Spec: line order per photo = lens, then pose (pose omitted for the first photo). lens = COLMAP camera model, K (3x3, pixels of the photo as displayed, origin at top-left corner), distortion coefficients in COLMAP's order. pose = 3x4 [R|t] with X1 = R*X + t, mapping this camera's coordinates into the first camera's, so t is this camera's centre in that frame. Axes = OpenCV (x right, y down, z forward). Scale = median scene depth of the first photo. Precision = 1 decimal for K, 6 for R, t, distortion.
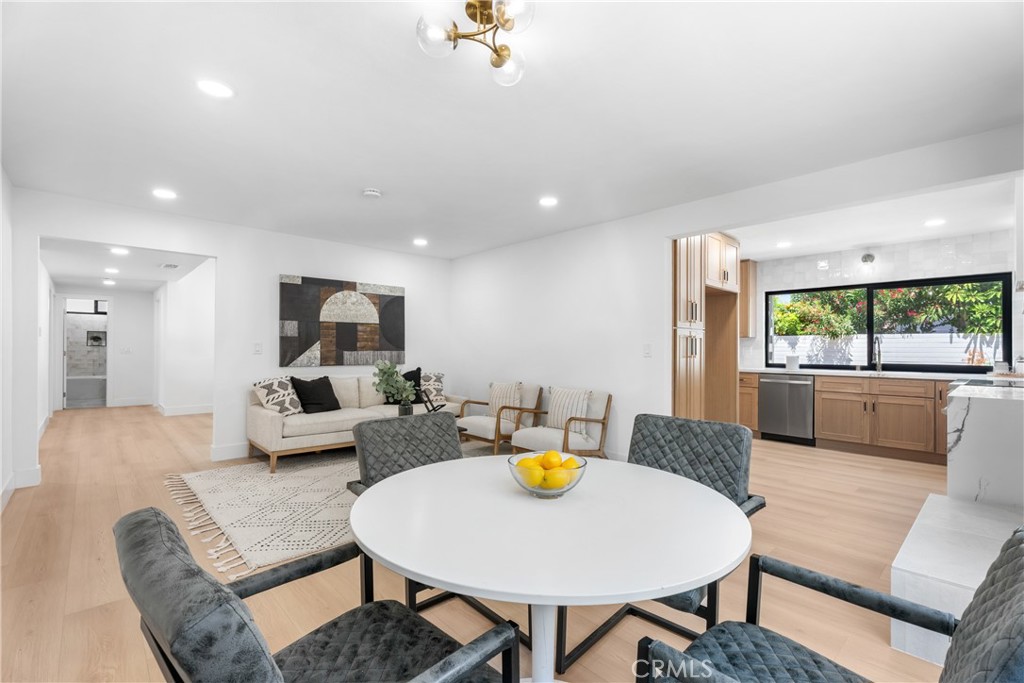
lens RADIAL K [[459.7, 0, 512.7], [0, 459.7, 342.4], [0, 0, 1]] dist [-0.000922, -0.000285]
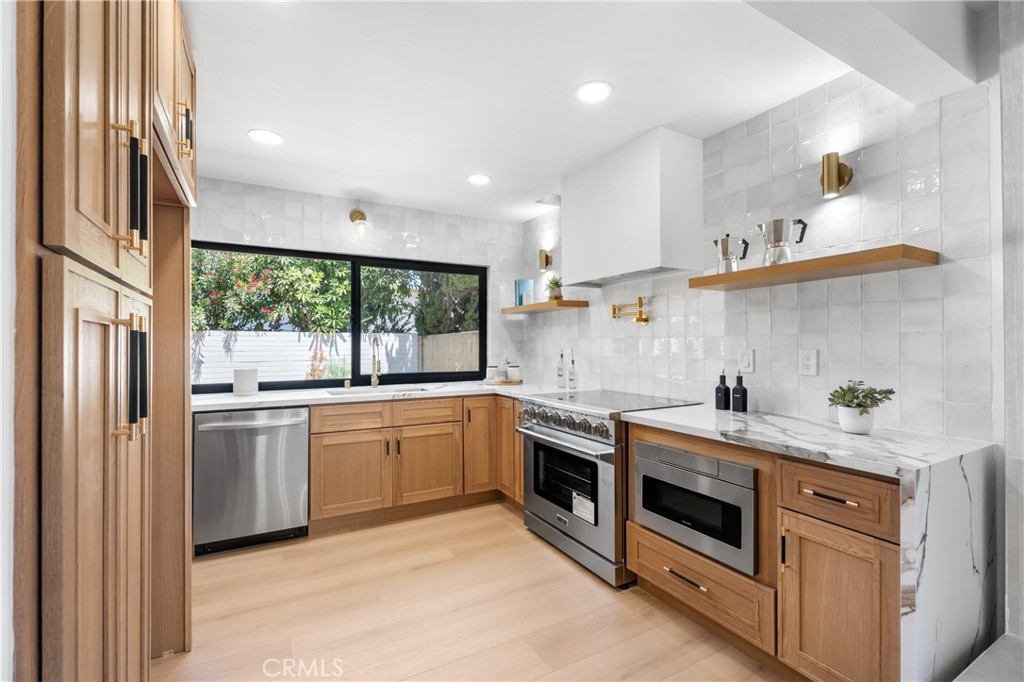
lens RADIAL K [[459.7, 0, 509.5], [0, 459.7, 341.4], [0, 0, 1]] dist [-0.000922, -0.000285]
pose [[0.255033, 0.004785, 0.966921, 0.091661], [-0.010546, 0.999942, -0.002167, -0.001818], [-0.966875, -0.009644, 0.255068, 0.299029]]
